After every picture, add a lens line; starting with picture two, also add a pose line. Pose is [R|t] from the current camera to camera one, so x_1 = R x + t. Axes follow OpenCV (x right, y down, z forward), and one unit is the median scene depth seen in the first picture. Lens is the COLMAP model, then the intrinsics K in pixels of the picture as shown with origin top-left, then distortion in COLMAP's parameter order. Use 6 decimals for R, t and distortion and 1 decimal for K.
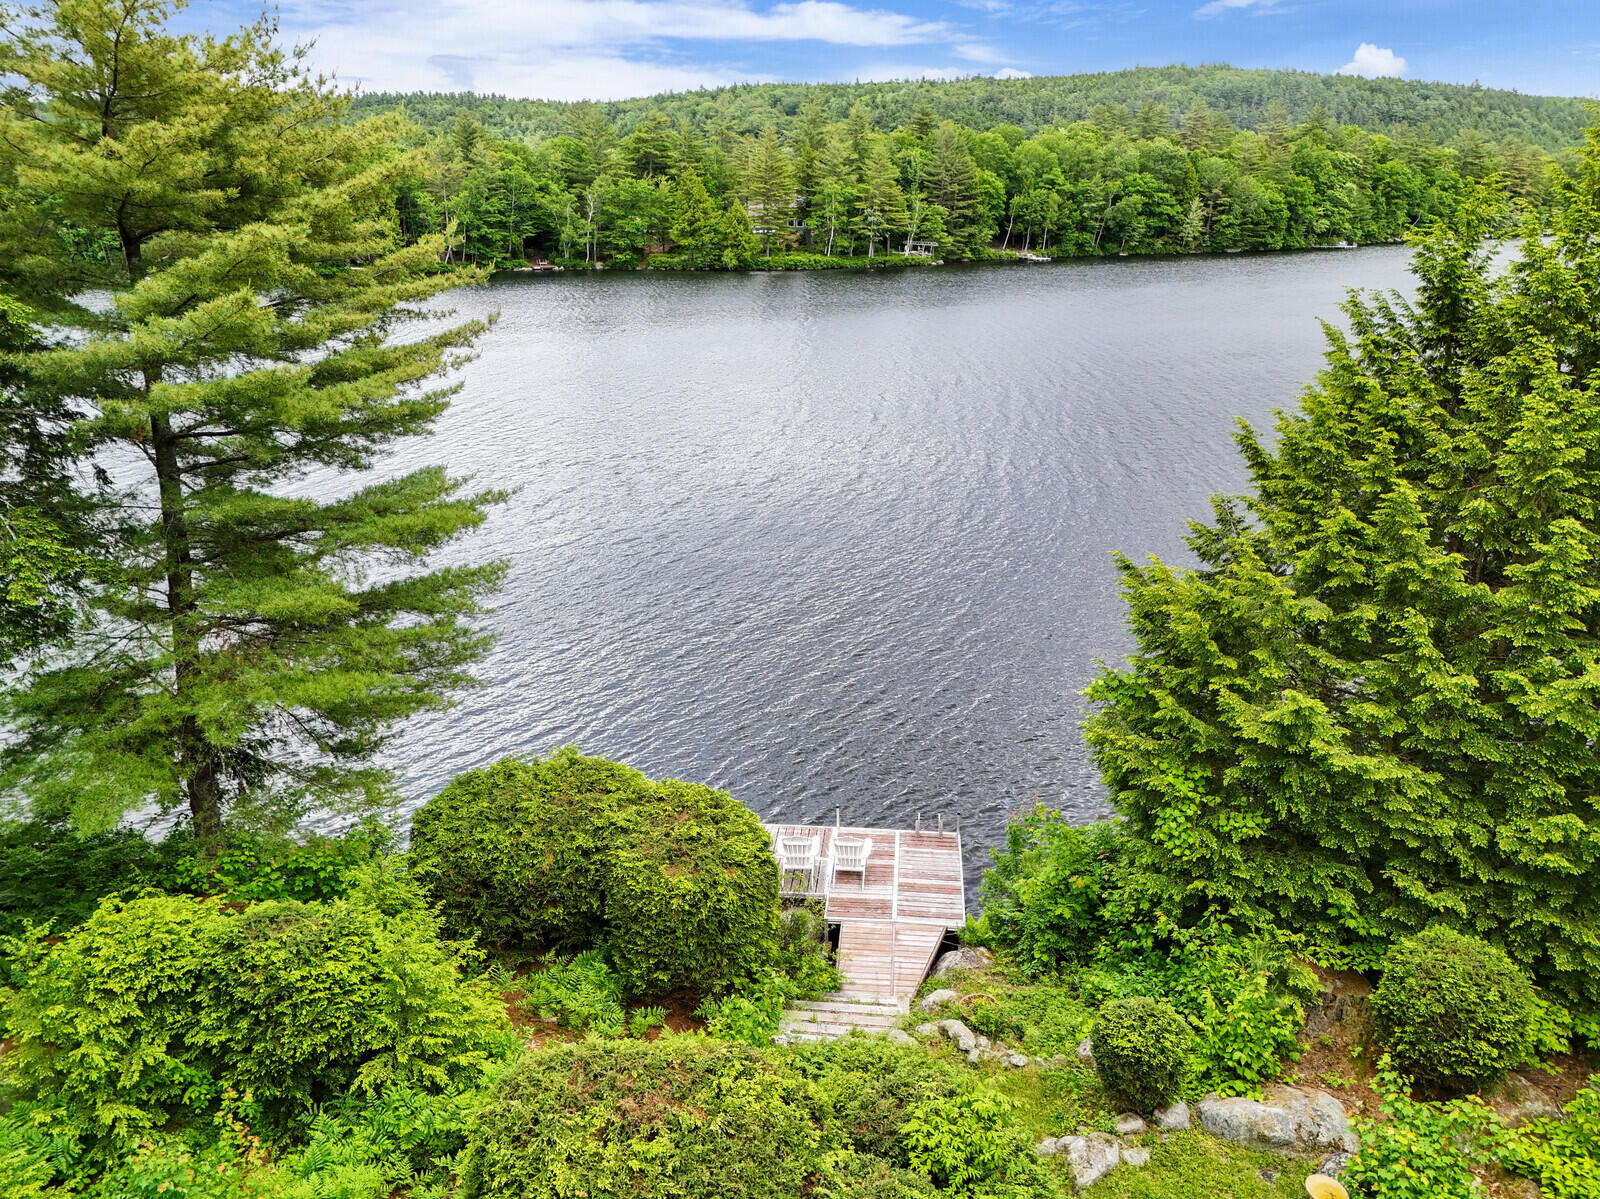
lens RADIAL K [[1141.4, 0, 800.0], [0, 1141.4, 599.5], [0, 0, 1]] dist [0.057562, -0.055056]
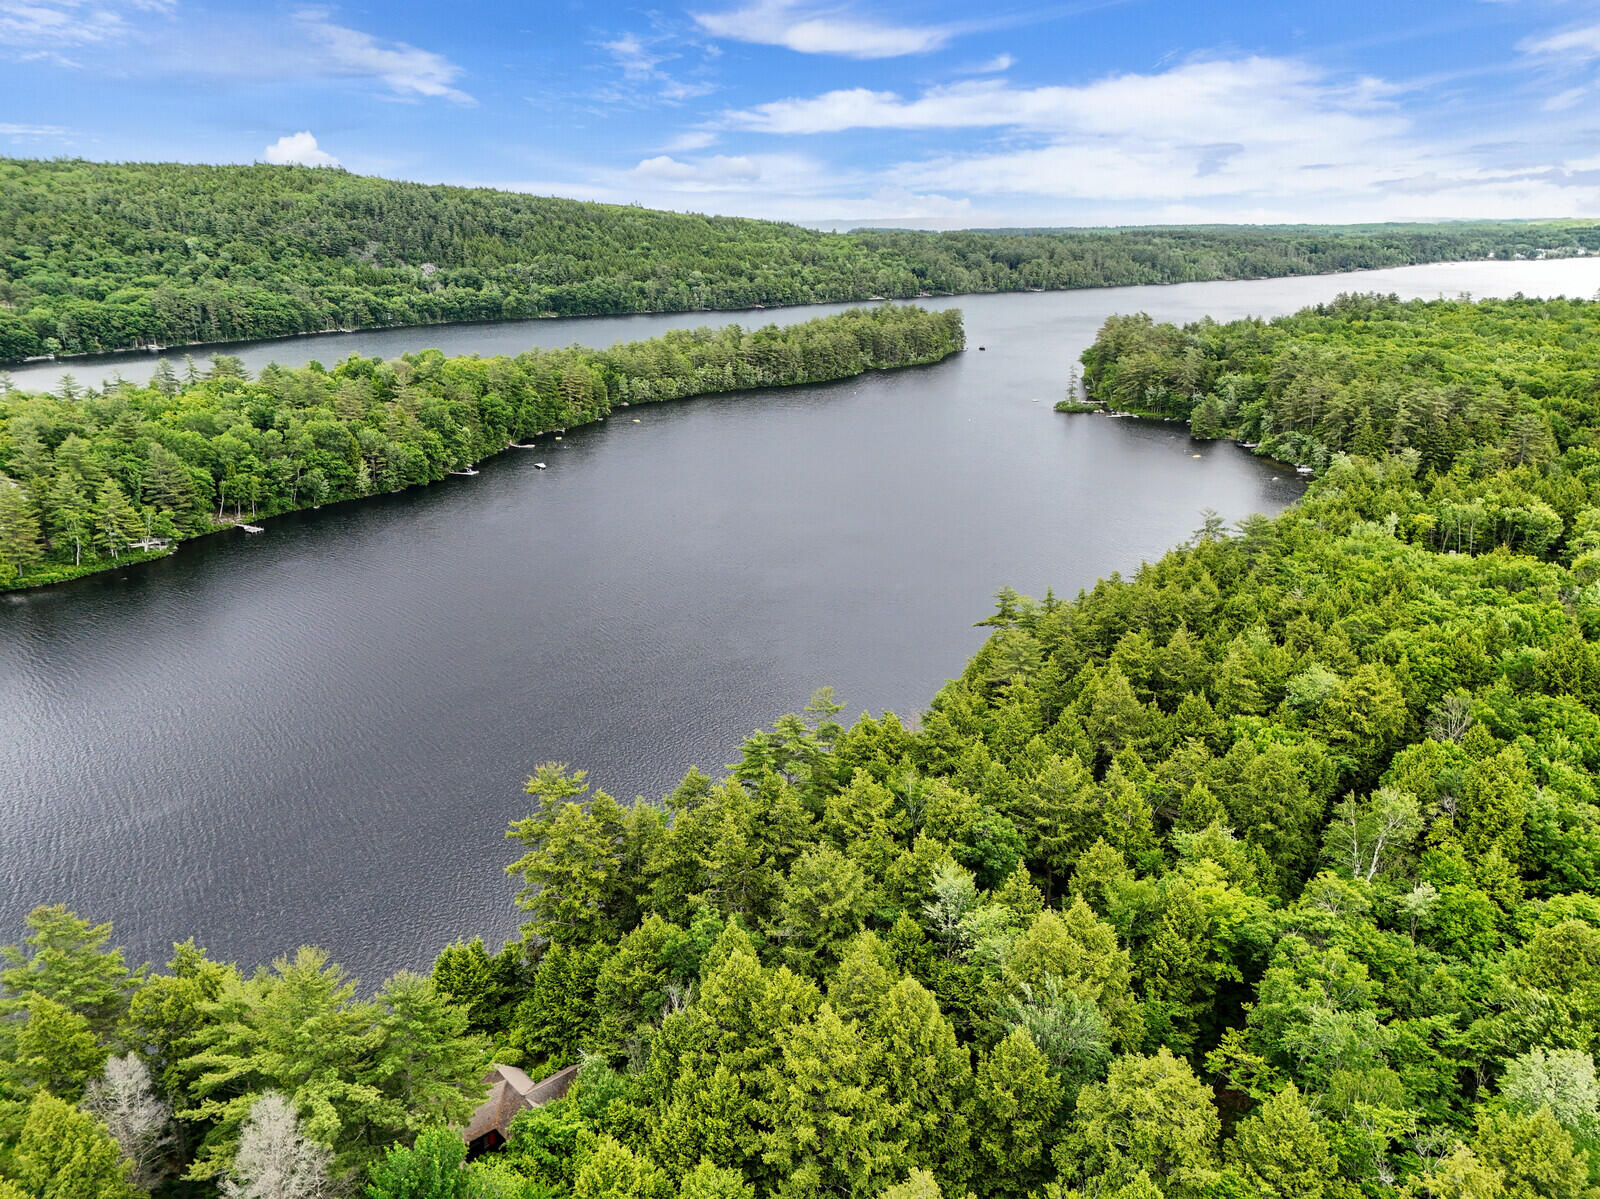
lens RADIAL K [[1141.4, 0, 800.0], [0, 1141.4, 599.5], [0, 0, 1]] dist [0.057562, -0.055056]
pose [[0.777367, -0.182262, 0.602064, -0.113053], [0.189655, 0.980476, 0.051942, -0.154683], [-0.599776, 0.073807, 0.796757, -0.415056]]
